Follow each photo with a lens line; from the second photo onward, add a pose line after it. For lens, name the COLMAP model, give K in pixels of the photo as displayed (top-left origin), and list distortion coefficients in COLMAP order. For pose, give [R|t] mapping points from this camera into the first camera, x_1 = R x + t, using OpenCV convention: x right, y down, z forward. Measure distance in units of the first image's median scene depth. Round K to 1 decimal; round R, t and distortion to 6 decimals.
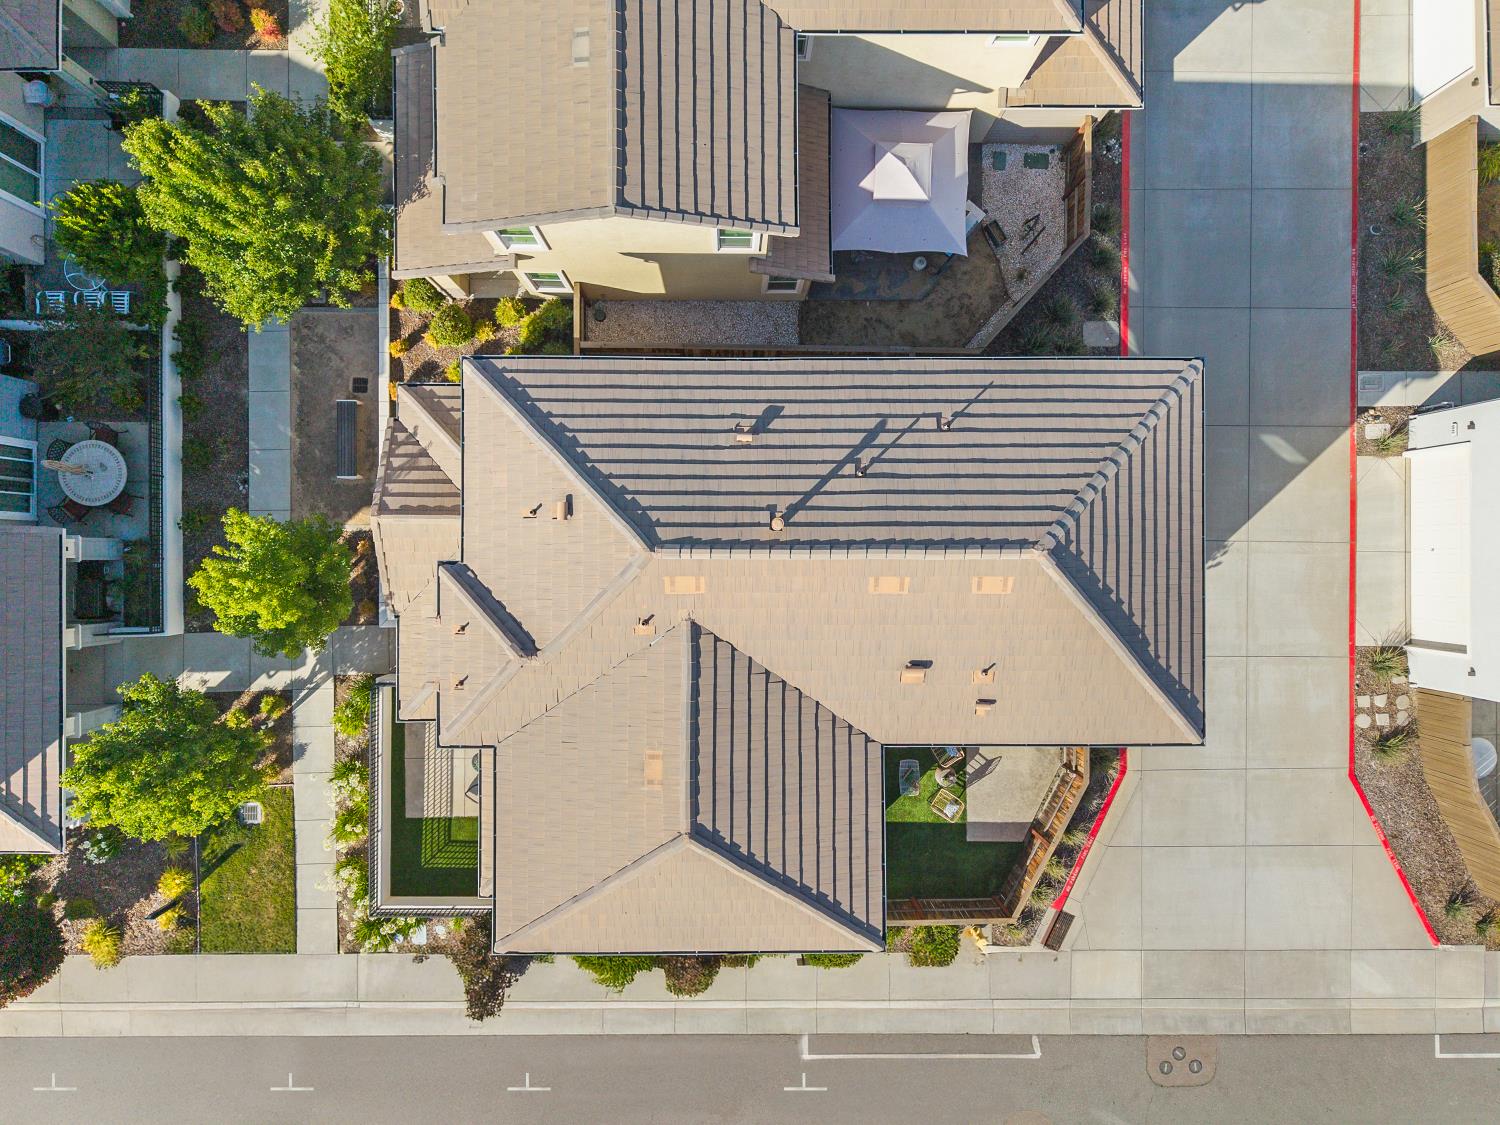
lens RADIAL K [[1003.7, 0, 750.0], [0, 1003.7, 562.5], [0, 0, 1]] dist [0.010333, -0.006613]
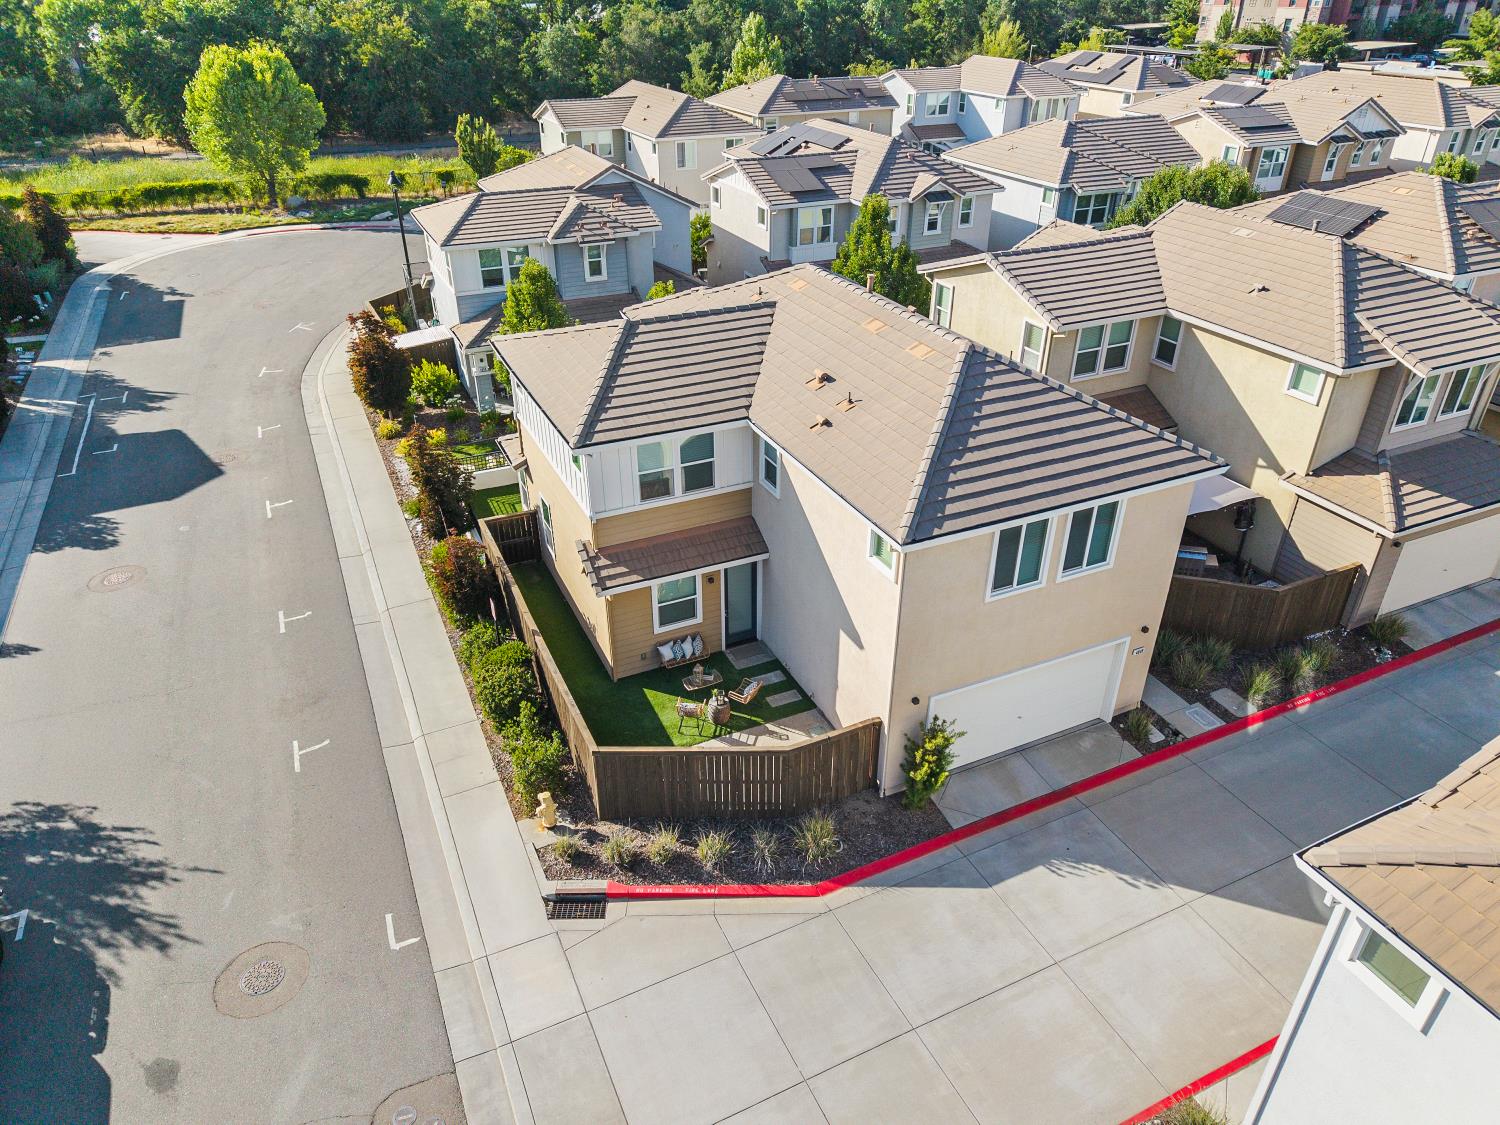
lens RADIAL K [[1003.7, 0, 750.0], [0, 1003.7, 562.5], [0, 0, 1]] dist [0.010333, -0.006613]
pose [[0.420268, 0.451737, -0.786961, 1.126696], [-0.907385, 0.214108, -0.361676, 0.641639], [0.005112, 0.866078, 0.499883, 0.597112]]
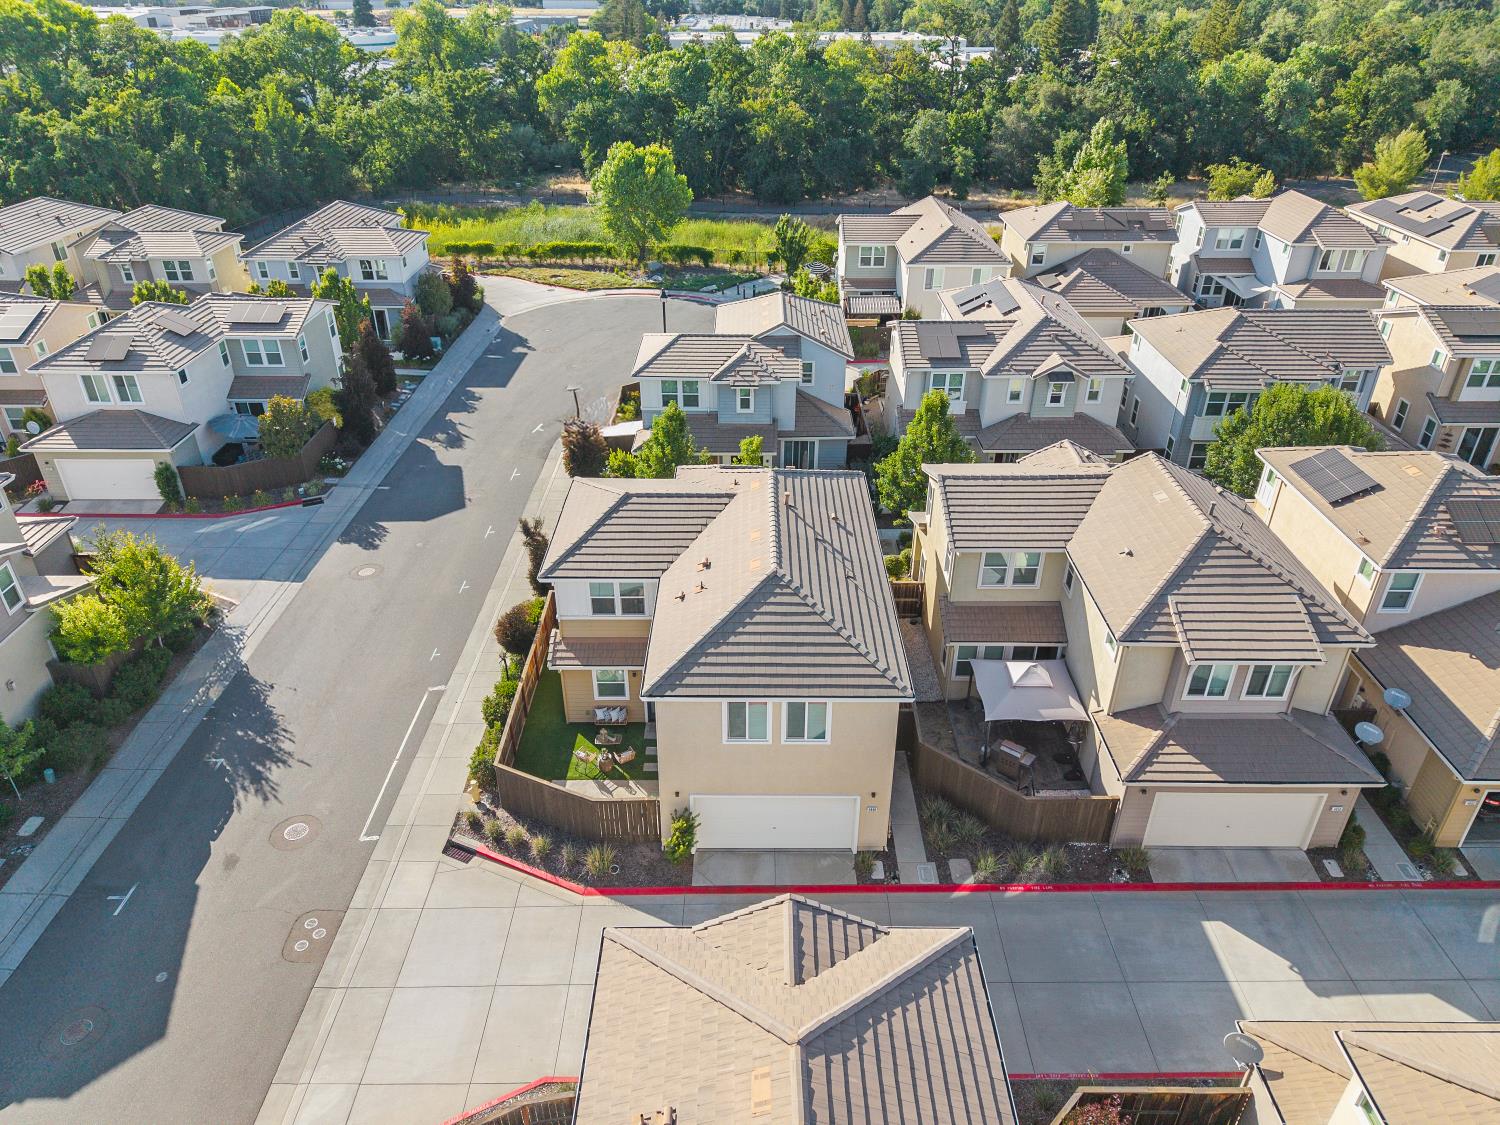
lens RADIAL K [[1004.7, 0, 747.3], [0, 1004.7, 551.9], [0, 0, 1]] dist [0.032424, -0.039561]
pose [[-0.006017, 0.486925, -0.873423, 1.640877], [-0.999979, -0.005158, 0.004014, 0.027790], [-0.002551, 0.873429, 0.486946, 0.139612]]
